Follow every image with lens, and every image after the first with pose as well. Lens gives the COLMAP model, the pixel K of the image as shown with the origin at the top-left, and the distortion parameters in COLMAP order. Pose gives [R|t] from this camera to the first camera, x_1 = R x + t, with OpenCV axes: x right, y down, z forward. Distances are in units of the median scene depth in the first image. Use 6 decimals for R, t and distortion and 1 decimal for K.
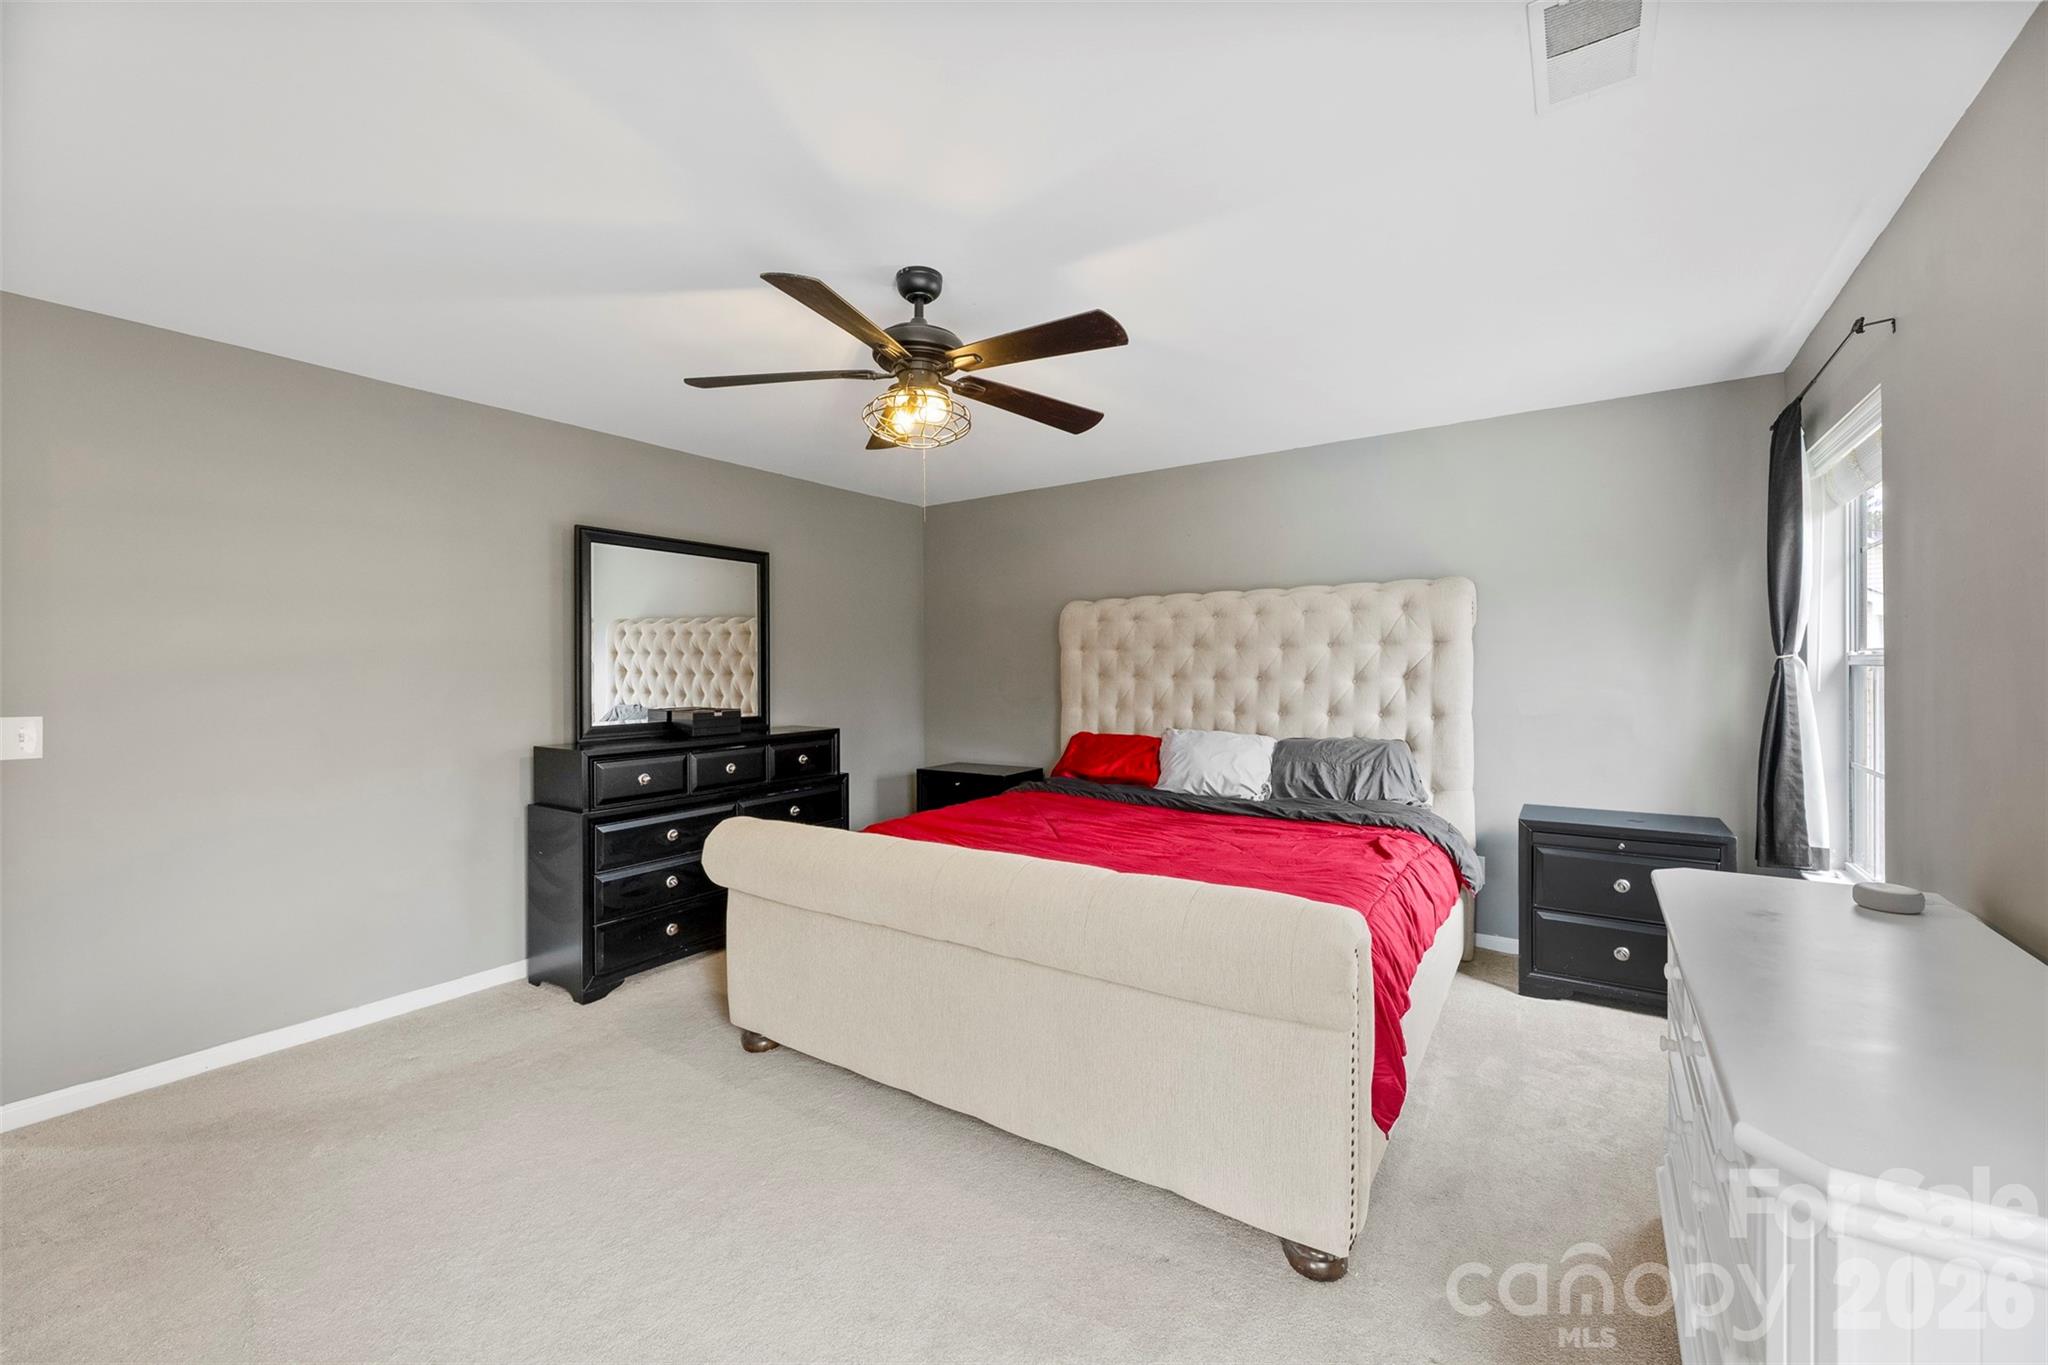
lens RADIAL K [[826.6, 0, 1016.1], [0, 826.6, 663.2], [0, 0, 1]] dist [-0.000331, -0.000104]
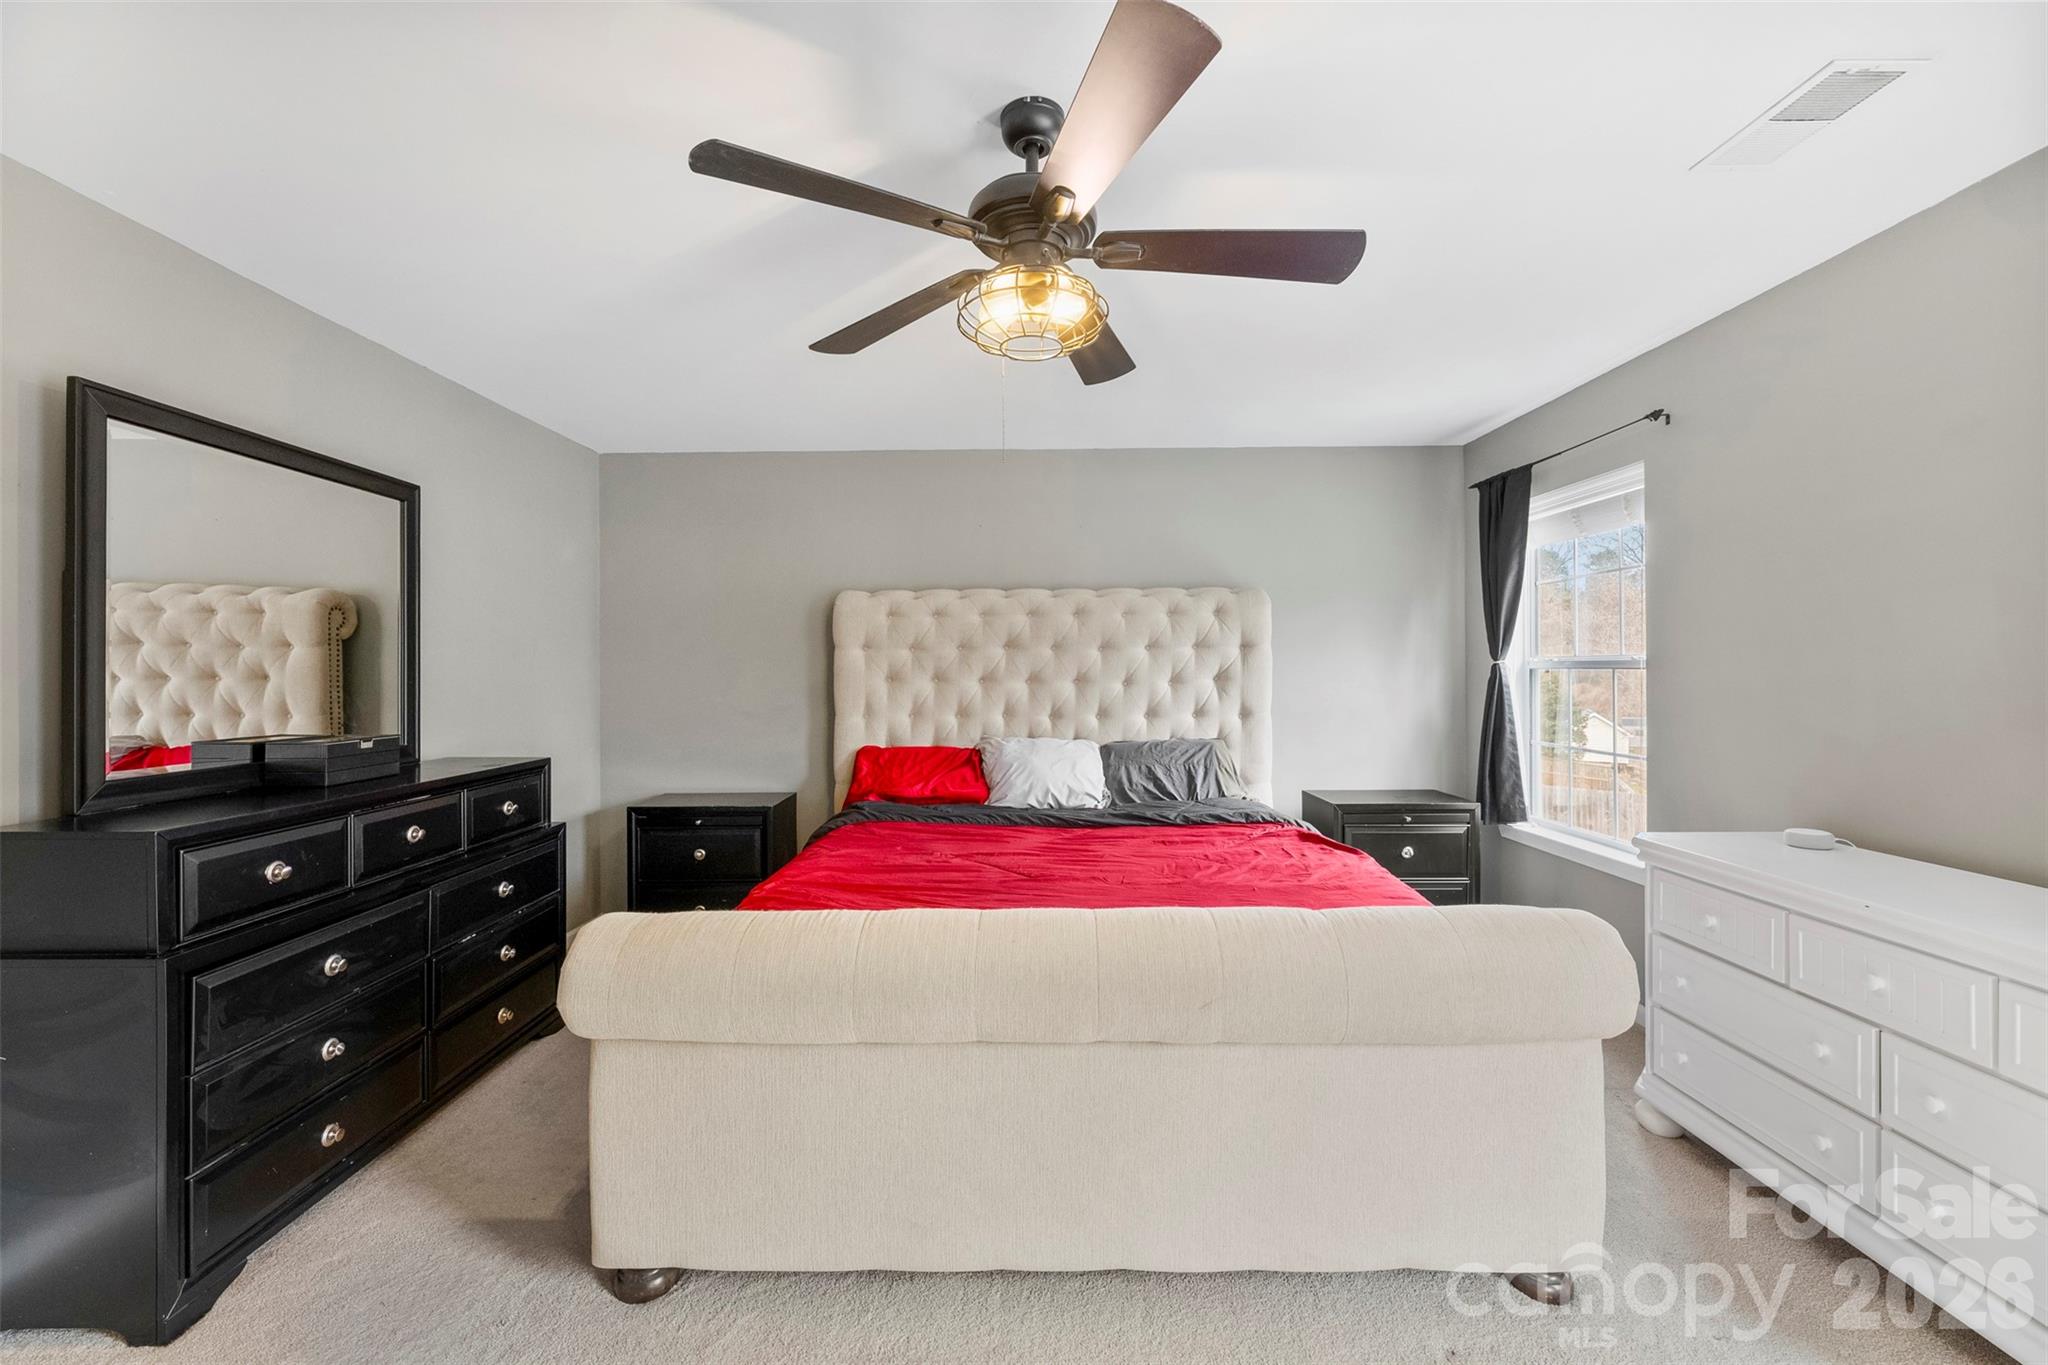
lens RADIAL K [[826.6, 0, 1016.1], [0, 826.6, 663.2], [0, 0, 1]] dist [-0.000331, -0.000104]
pose [[0.827582, 0.008565, 0.561280, -0.324443], [-0.003529, 0.999943, -0.010055, 0.007631], [-0.561334, 0.006341, 0.827565, 0.257989]]
